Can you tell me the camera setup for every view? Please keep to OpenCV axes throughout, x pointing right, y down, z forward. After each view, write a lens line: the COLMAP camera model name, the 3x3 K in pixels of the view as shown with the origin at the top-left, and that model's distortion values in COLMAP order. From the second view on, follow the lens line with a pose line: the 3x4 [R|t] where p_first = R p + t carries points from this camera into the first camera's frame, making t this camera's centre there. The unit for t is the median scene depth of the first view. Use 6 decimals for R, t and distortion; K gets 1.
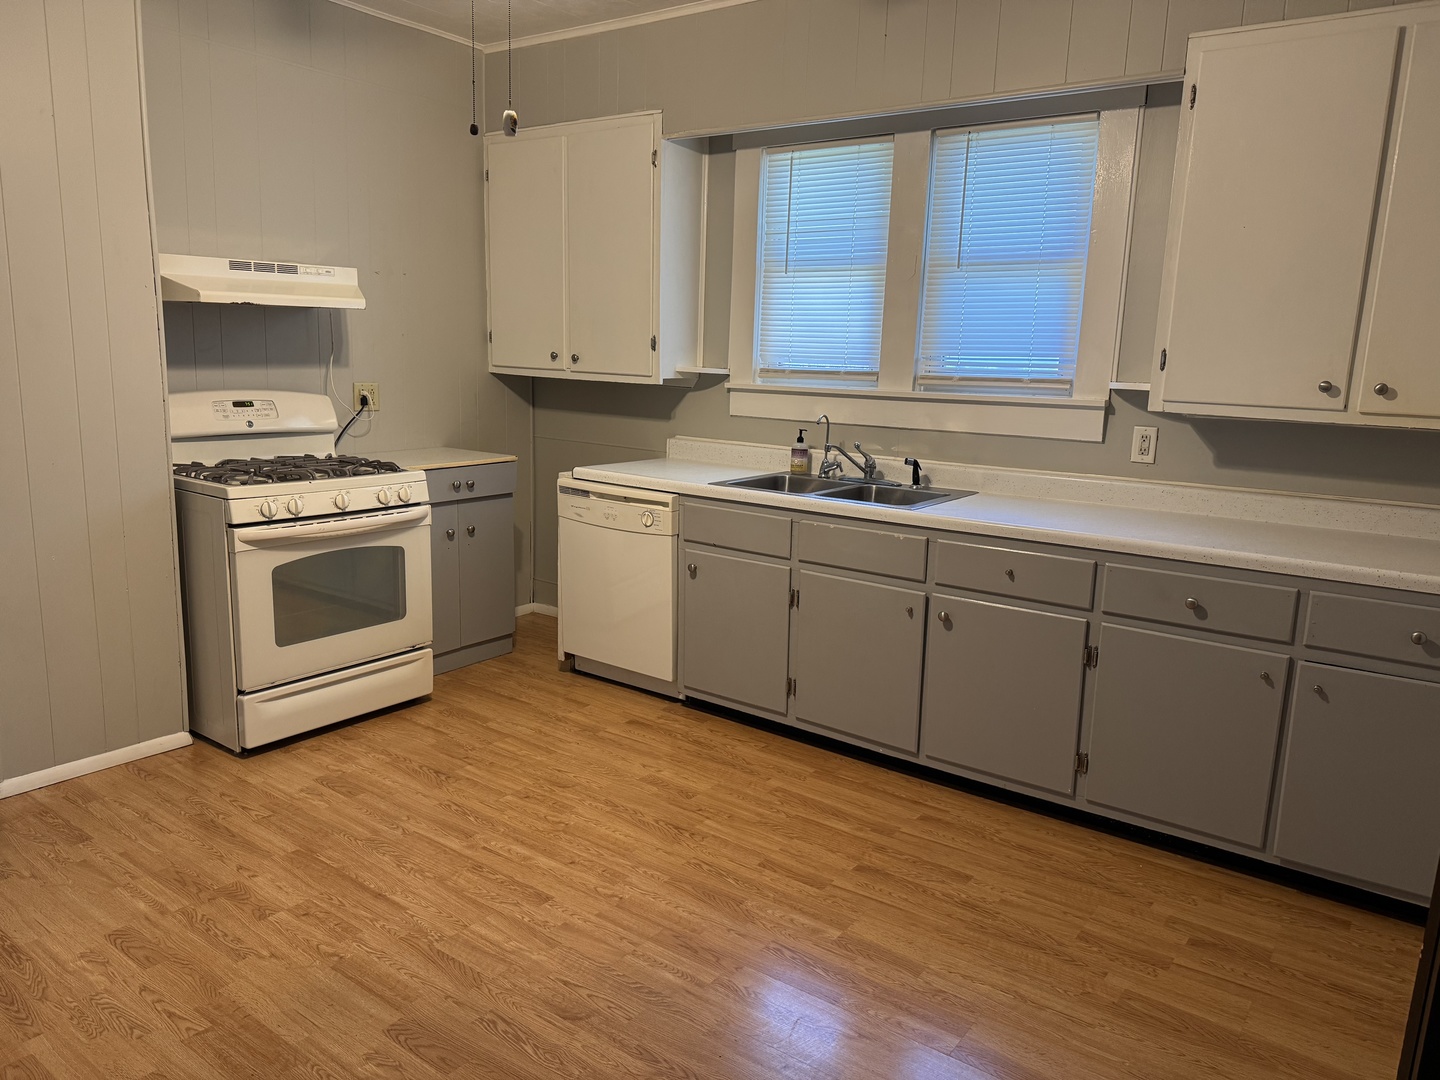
lens RADIAL K [[1020.4, 0, 720.9], [0, 1020.4, 543.2], [0, 0, 1]] dist [0.037695, -0.030316]
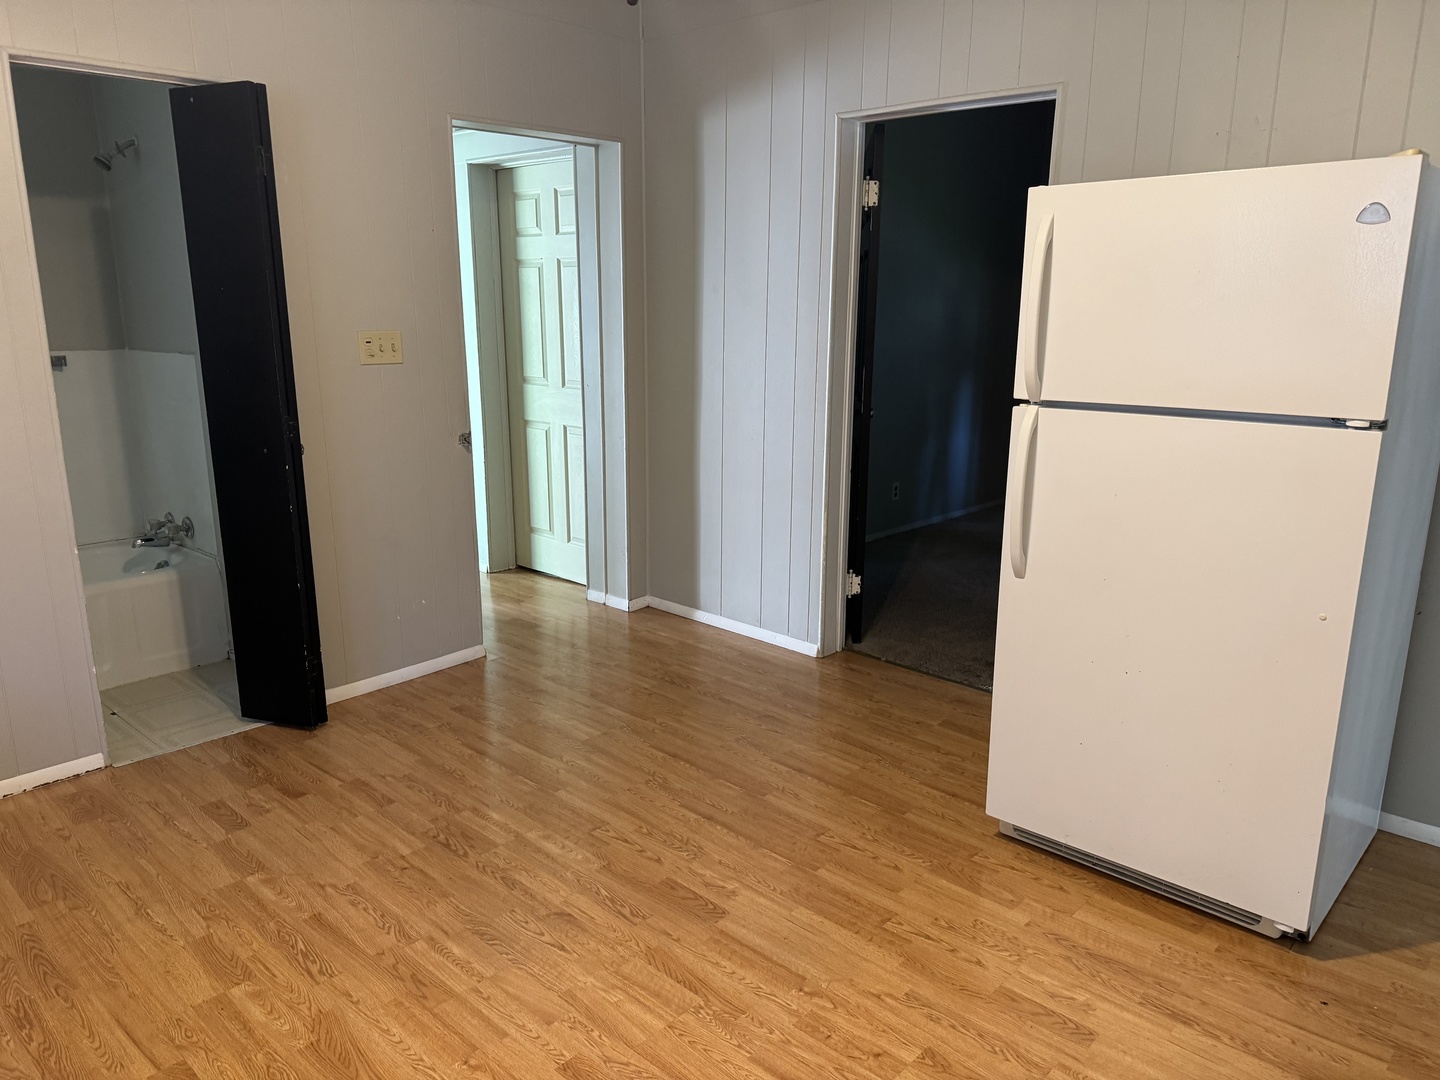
lens RADIAL K [[1020.4, 0, 724.8], [0, 1020.4, 542.3], [0, 0, 1]] dist [0.037695, -0.030316]
pose [[-0.993469, -0.050520, 0.102311, -0.376773], [-0.004000, 0.911511, 0.411257, -0.324632], [-0.114035, 0.408161, -0.905760, 1.669667]]
